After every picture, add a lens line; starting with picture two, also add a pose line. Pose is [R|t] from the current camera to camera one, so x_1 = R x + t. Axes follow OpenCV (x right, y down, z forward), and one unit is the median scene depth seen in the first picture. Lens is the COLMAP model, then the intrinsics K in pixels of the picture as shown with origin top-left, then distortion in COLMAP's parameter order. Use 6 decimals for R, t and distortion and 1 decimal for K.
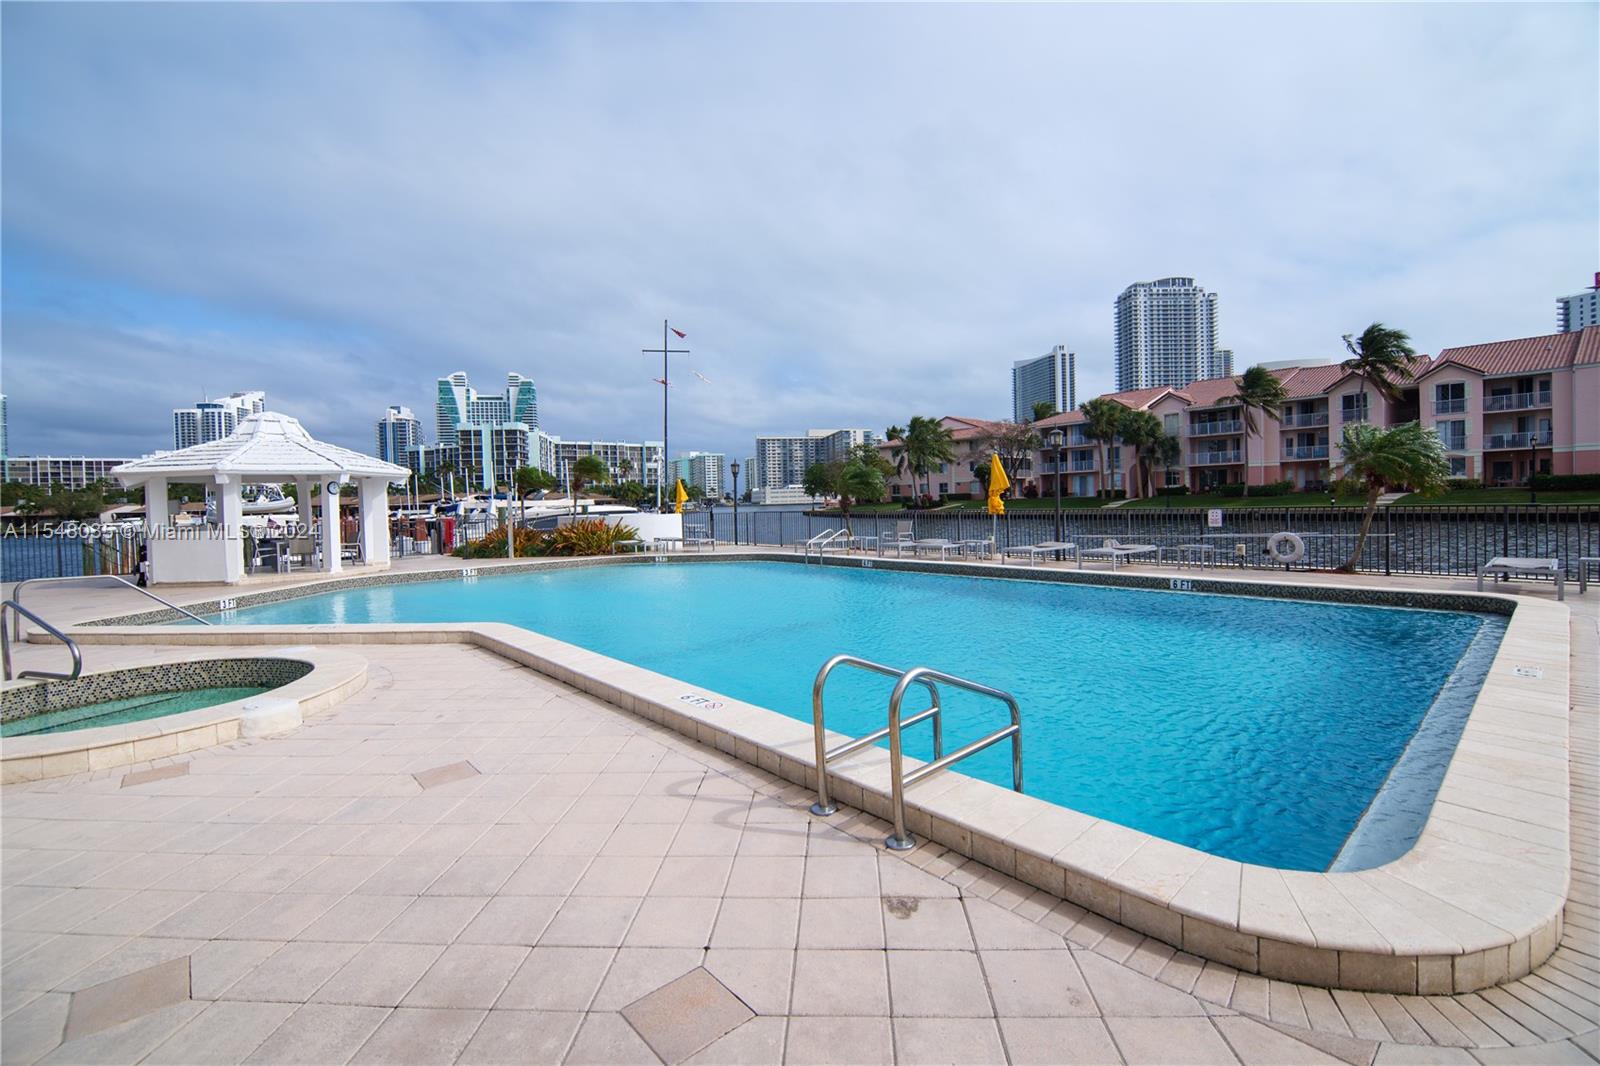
lens RADIAL K [[695.1, 0, 803.1], [0, 695.1, 529.2], [0, 0, 1]] dist [-0.013580, -0.003492]
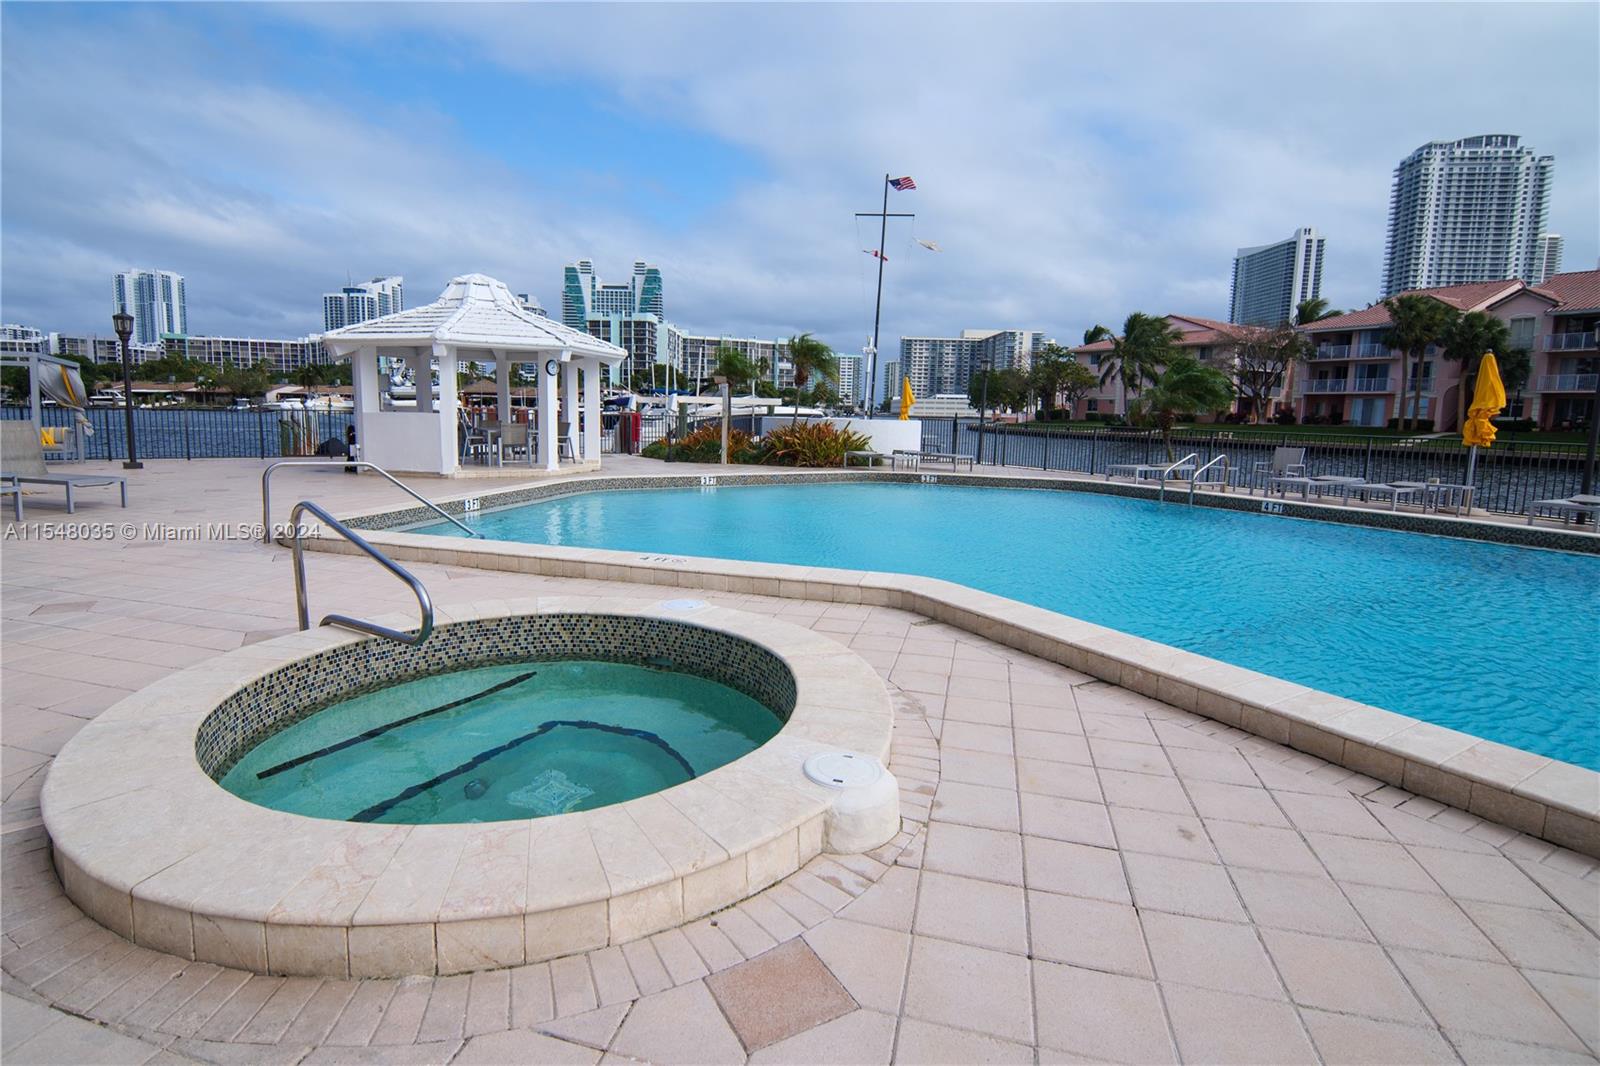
lens RADIAL K [[773.5, 0, 765.6], [0, 773.5, 517.4], [0, 0, 1]] dist [-0.006521, -0.007631]
pose [[0.973429, 0.077378, -0.215518, -0.032666], [-0.055984, 0.993035, 0.103668, 0.001177], [0.222039, -0.088848, 0.970981, 0.021434]]
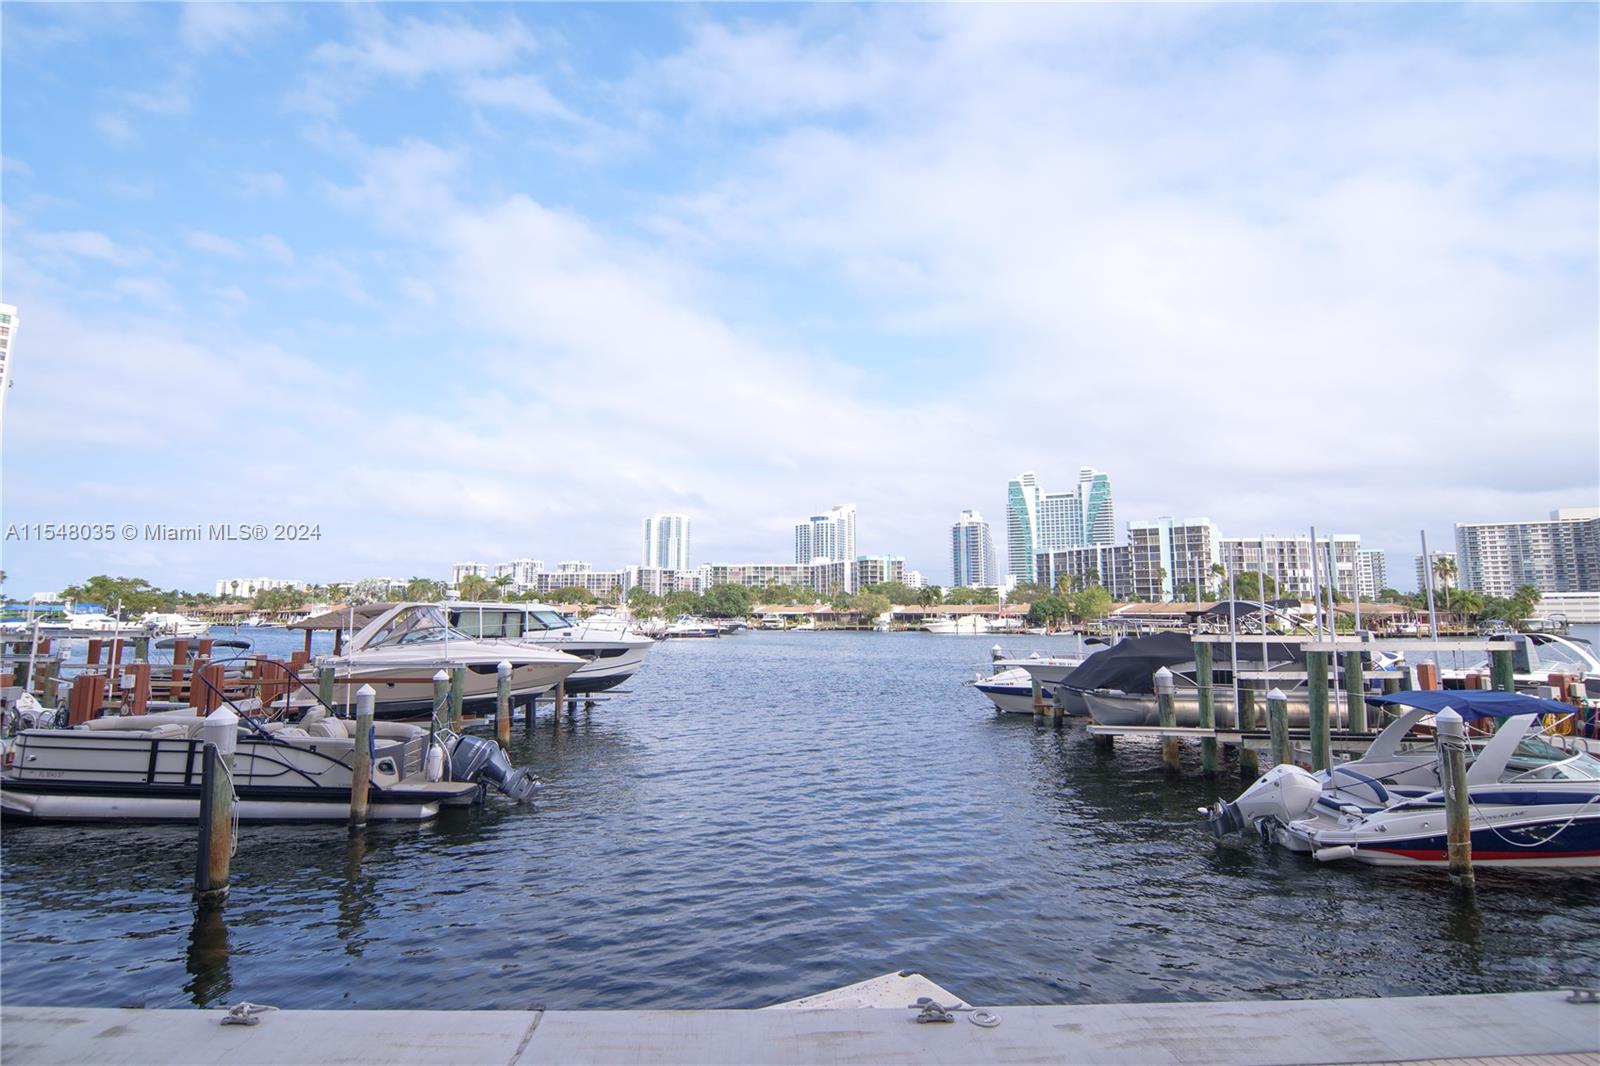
lens RADIAL K [[773.5, 0, 777.6], [0, 773.5, 511.8], [0, 0, 1]] dist [-0.006521, -0.007631]
pose [[0.763495, -0.056012, -0.643380, -0.437293], [-0.049923, 0.988132, -0.145269, 0.007542], [0.643881, 0.143031, 0.751637, -0.122946]]
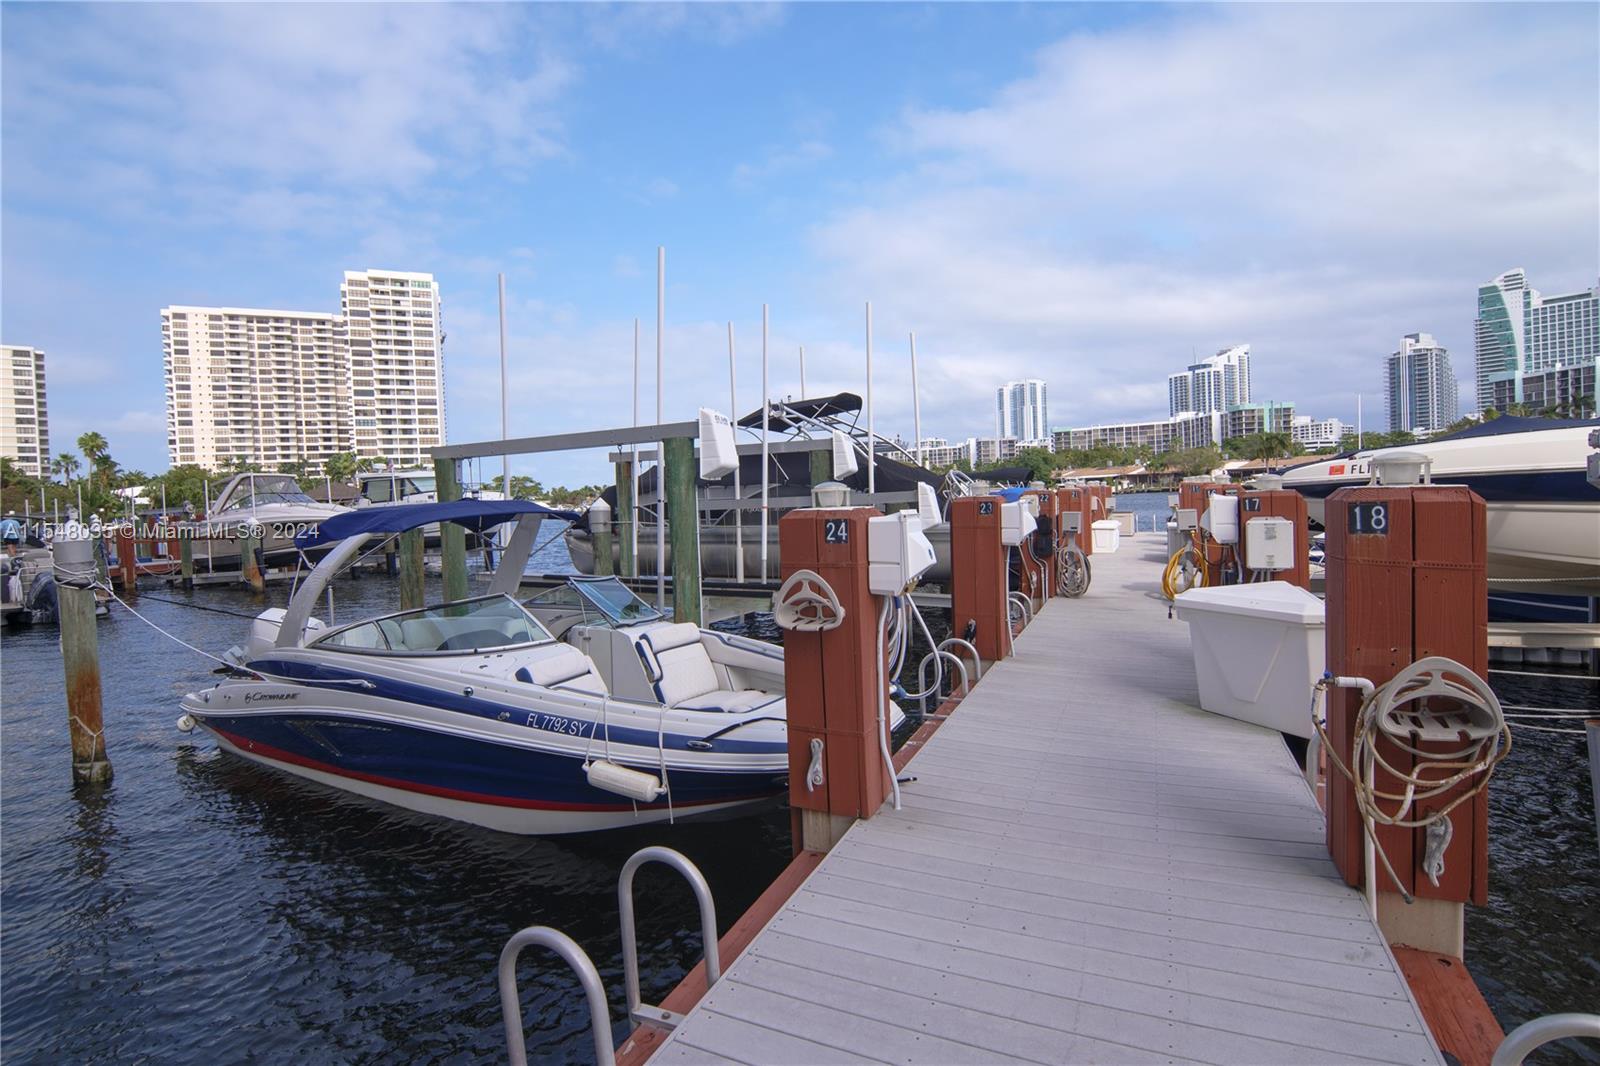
lens RADIAL K [[773.5, 0, 776.7], [0, 773.5, 516.8], [0, 0, 1]] dist [-0.006521, -0.007631]
pose [[0.385920, 0.033202, -0.921934, -0.356592], [-0.004985, 0.999413, 0.033905, 0.010842], [0.922519, -0.008489, 0.385859, 0.031237]]
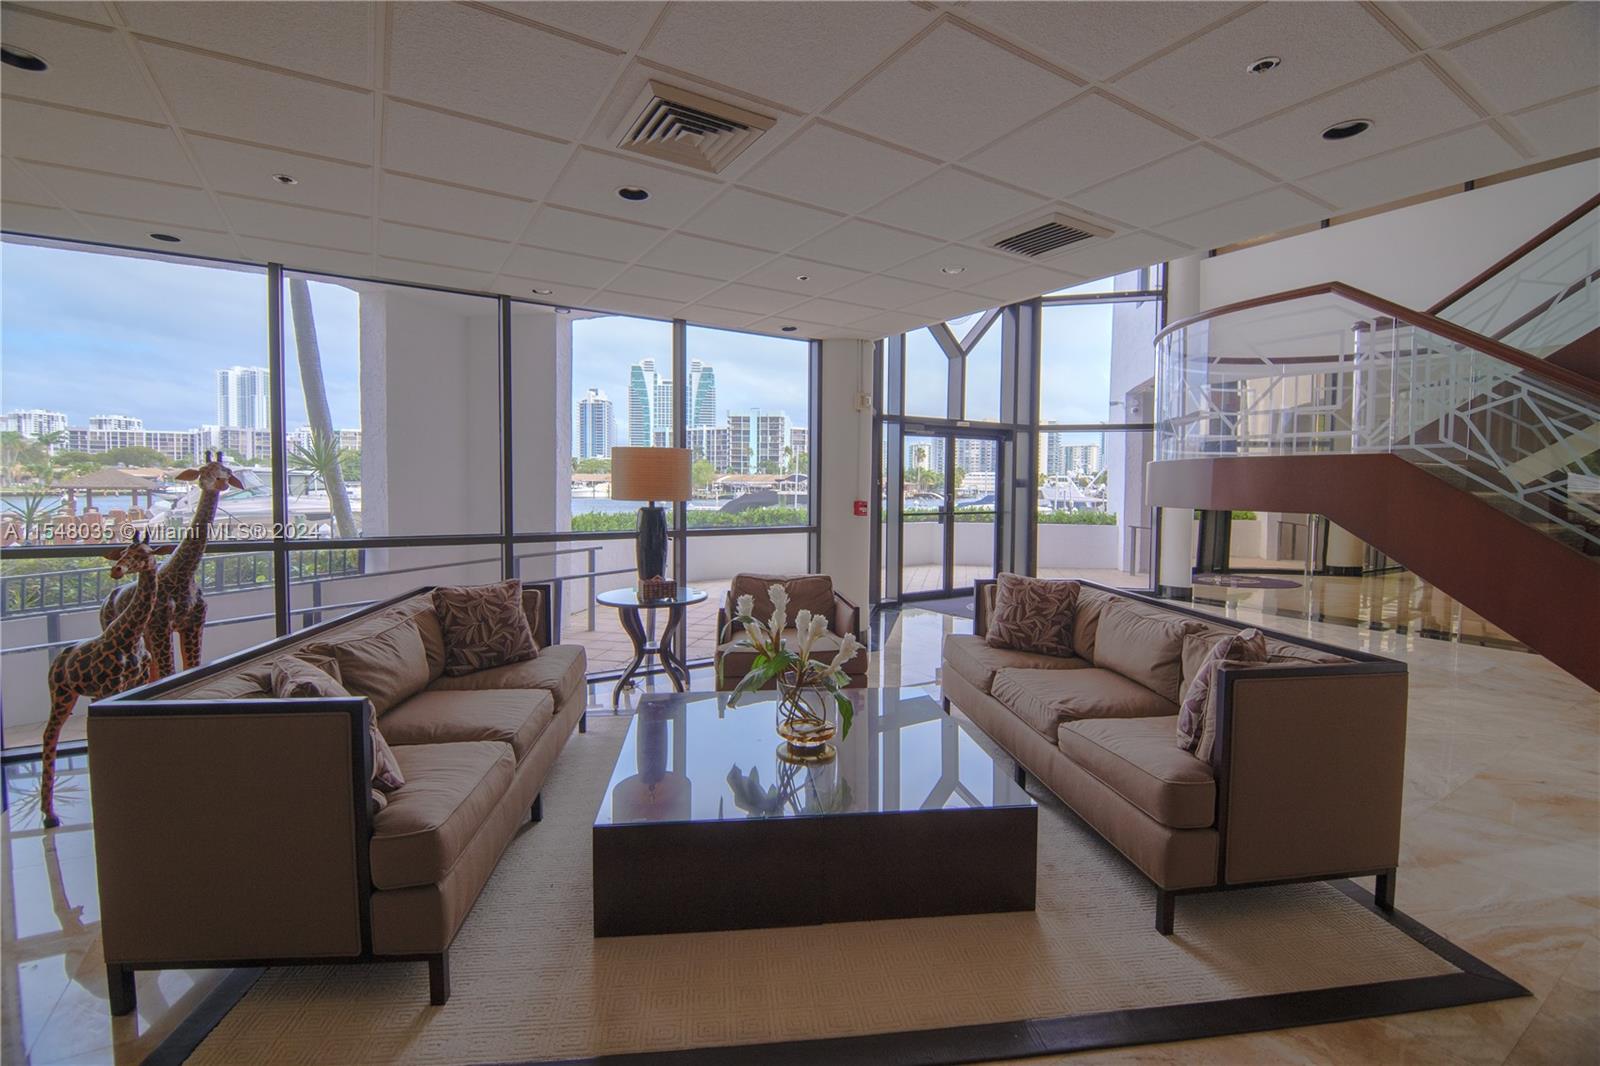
lens RADIAL K [[689.1, 0, 808.1], [0, 689.1, 524.9], [0, 0, 1]] dist [-0.021226, 0.000641]
pose [[0.987589, 0.045438, -0.150345, -0.419166], [-0.042710, 0.998860, 0.021329, 0.013026], [0.151143, -0.014643, 0.988403, -0.229499]]
